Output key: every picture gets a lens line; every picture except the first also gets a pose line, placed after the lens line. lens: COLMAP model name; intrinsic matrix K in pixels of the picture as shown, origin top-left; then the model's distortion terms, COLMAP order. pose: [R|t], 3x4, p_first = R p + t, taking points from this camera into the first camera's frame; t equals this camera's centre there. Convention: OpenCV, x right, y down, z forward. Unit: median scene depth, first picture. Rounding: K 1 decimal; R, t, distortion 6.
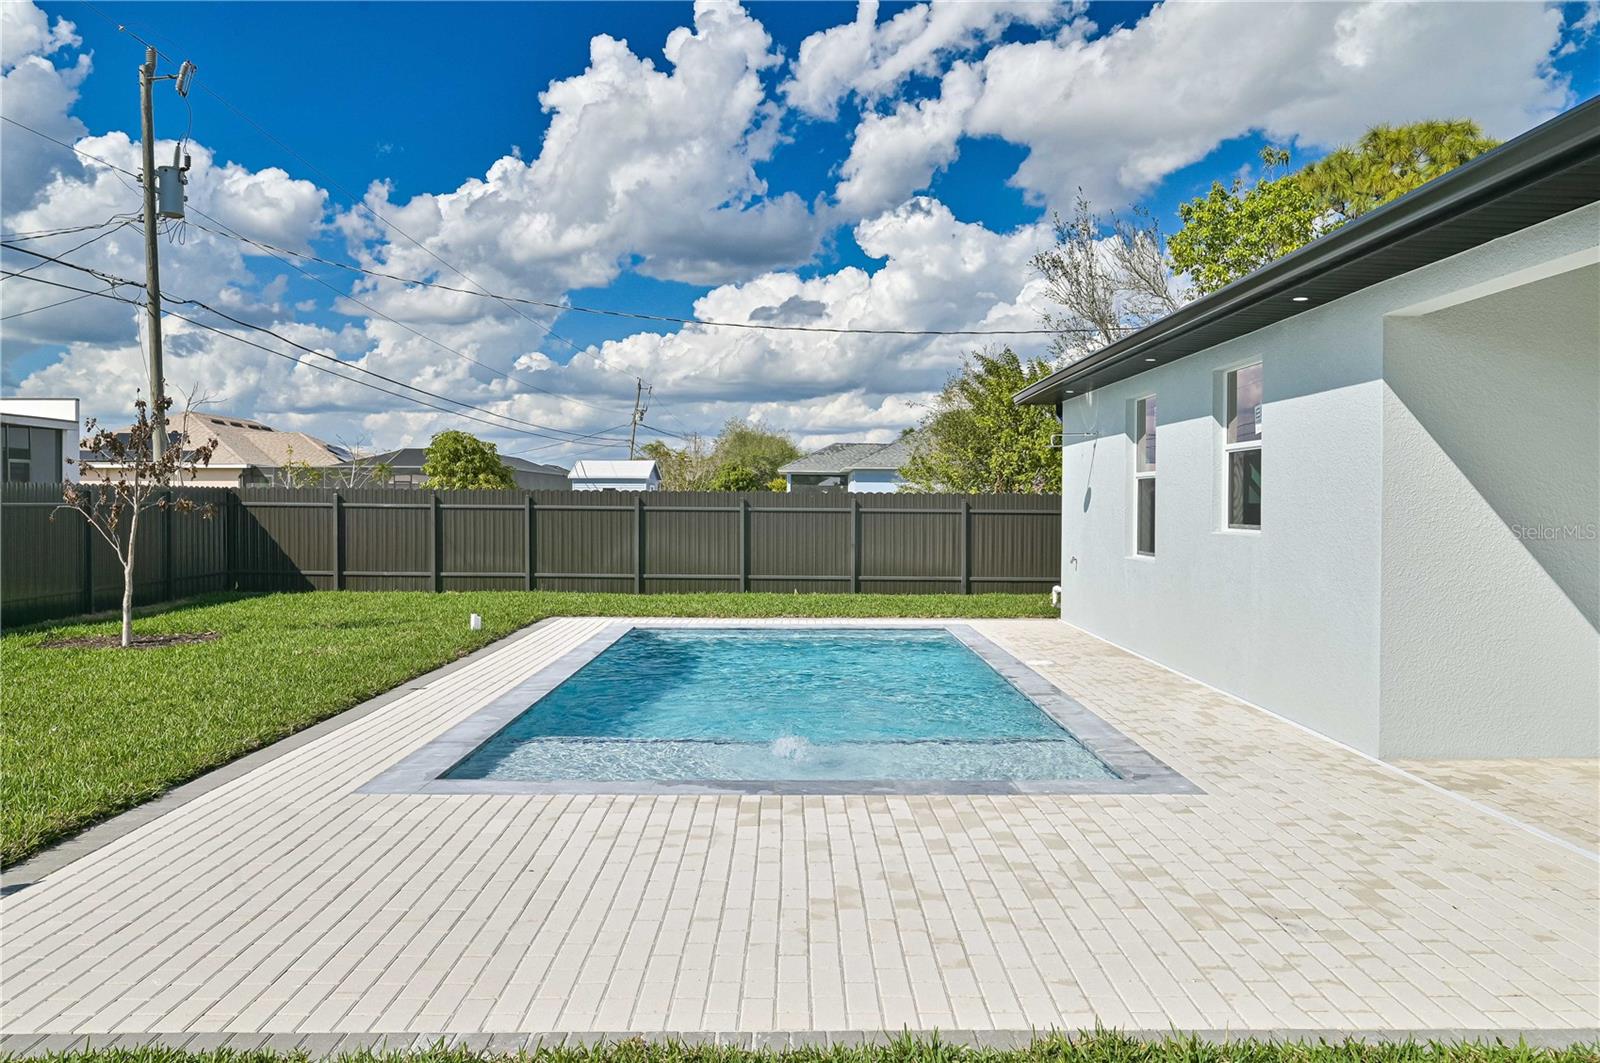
lens RADIAL K [[1131.5, 0, 787.2], [0, 1131.5, 523.9], [0, 0, 1]] dist [-0.004325, 0.001629]
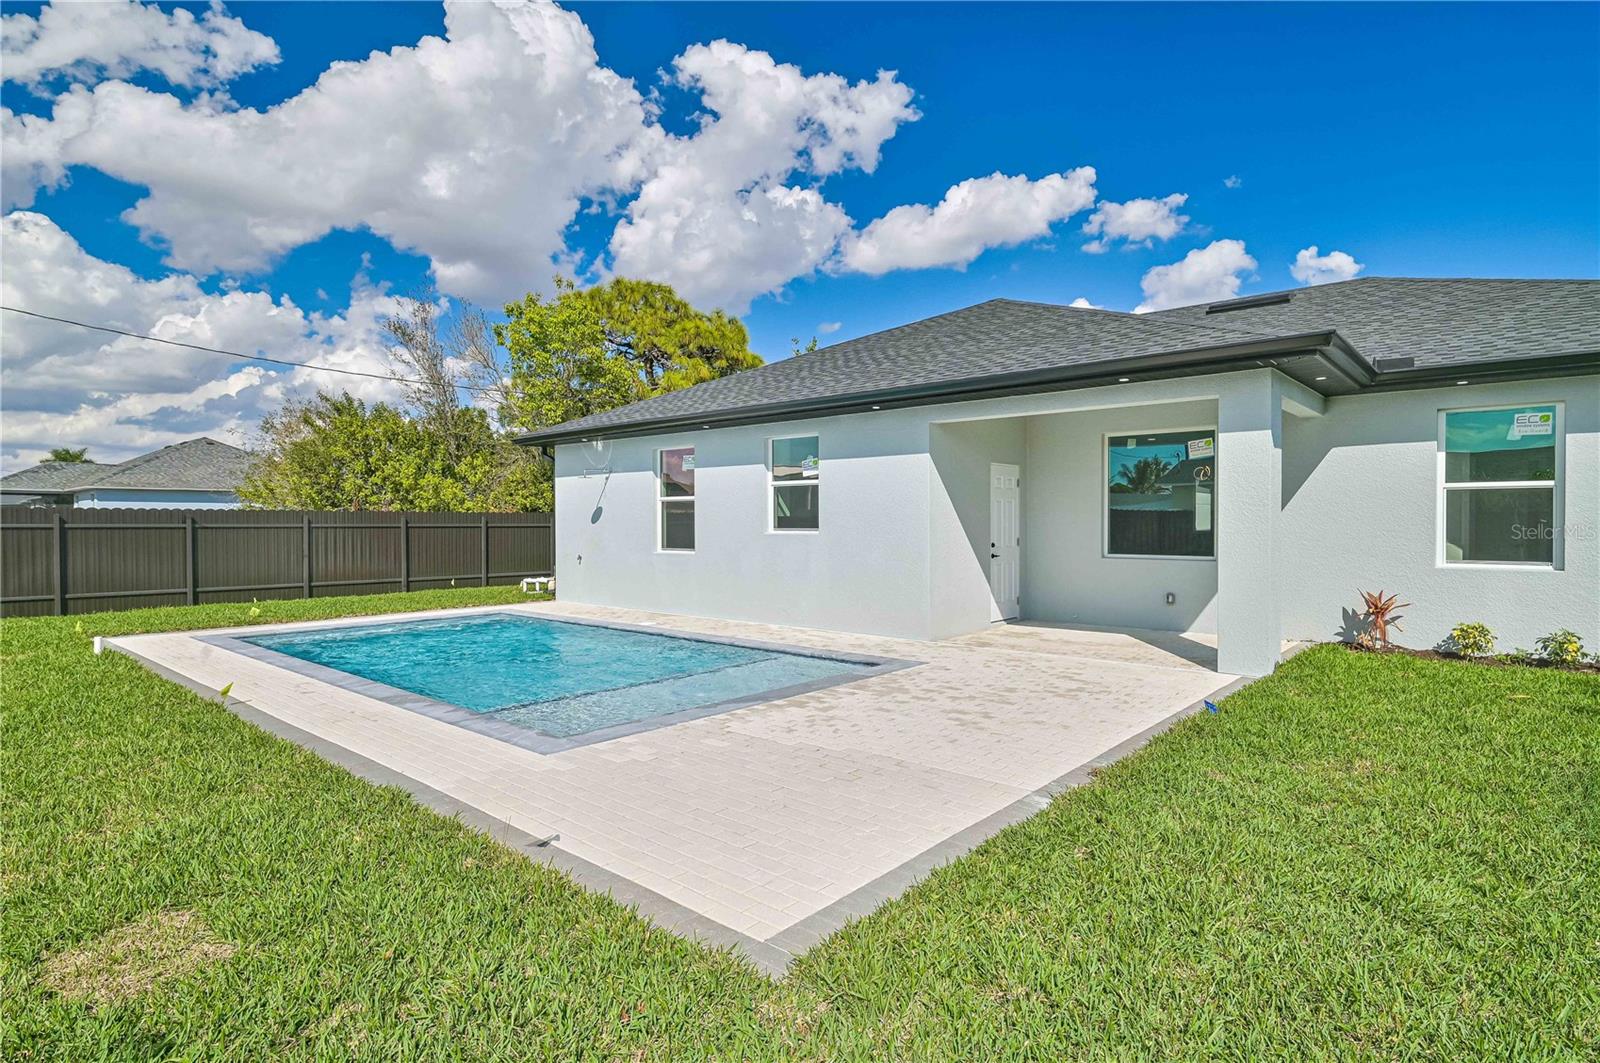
lens RADIAL K [[854.5, 0, 804.1], [0, 854.5, 526.9], [0, 0, 1]] dist [0.001714, 0.000368]
pose [[0.664027, -0.011706, 0.747617, -0.255921], [0.019518, 0.999808, -0.001681, 0.000441], [-0.747454, 0.015709, 0.664128, 0.042406]]
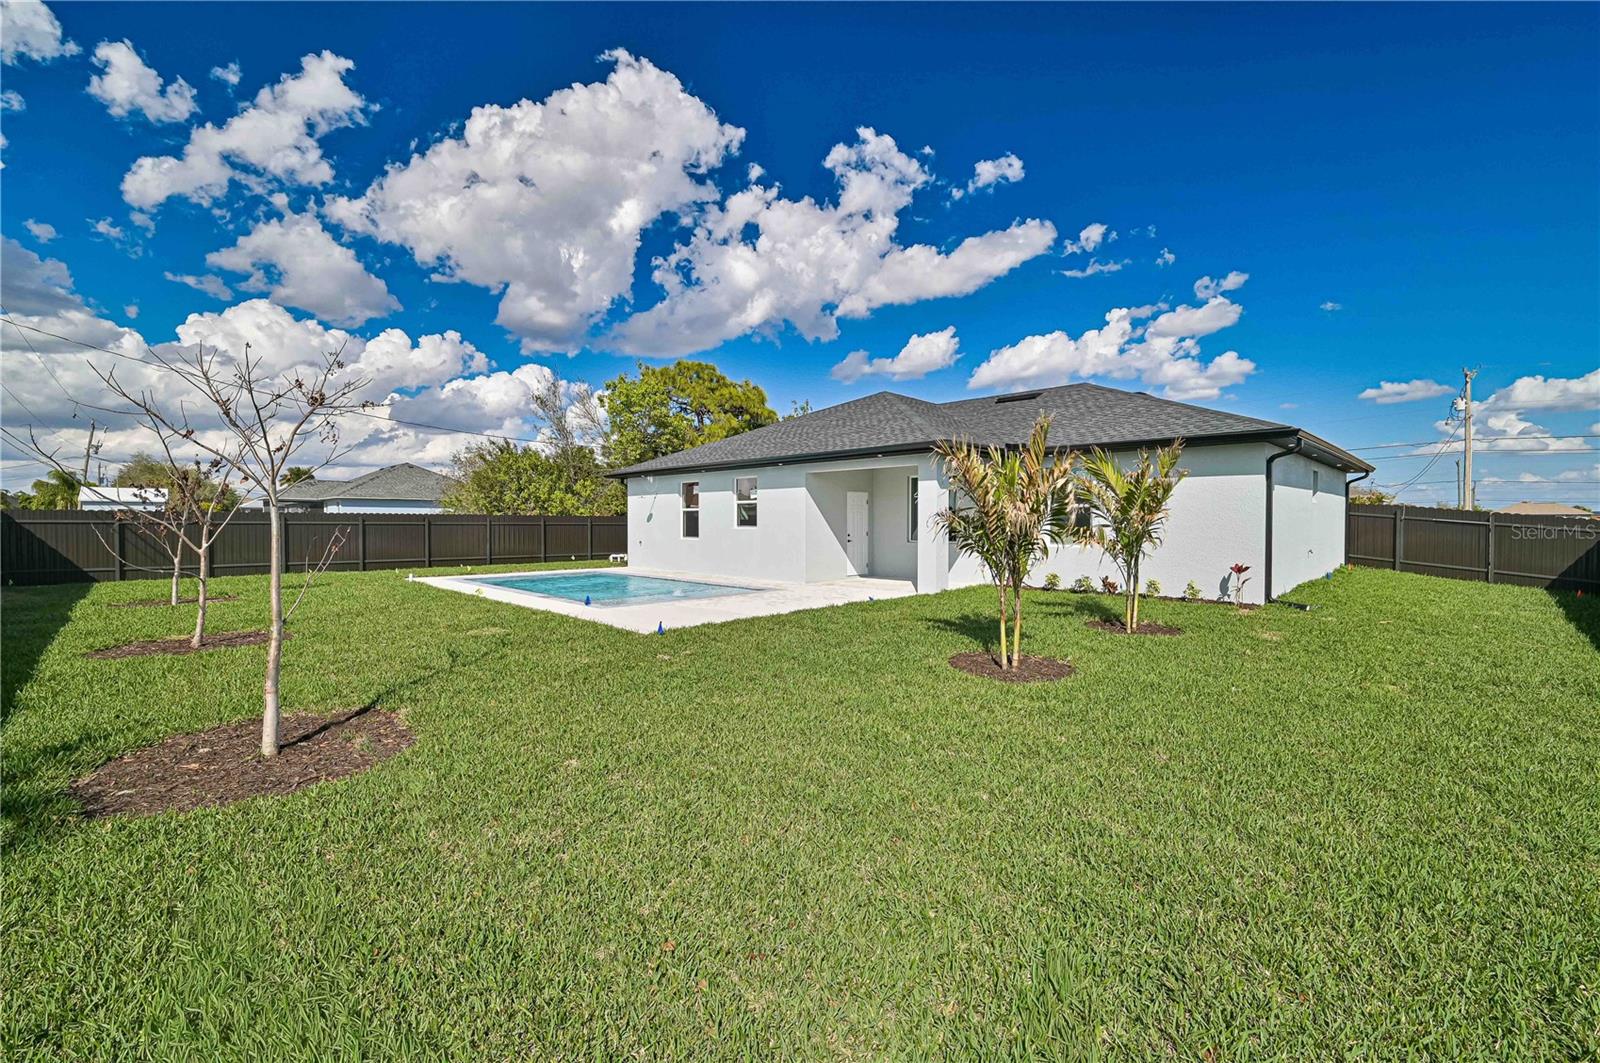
lens RADIAL K [[671.5, 0, 801.5], [0, 671.5, 528.8], [0, 0, 1]] dist [-0.007729, -0.000145]
pose [[0.709162, -0.011063, 0.704959, -0.382582], [0.014903, 0.999889, 0.000699, 0.004605], [-0.704888, 0.010010, 0.709248, -0.225484]]
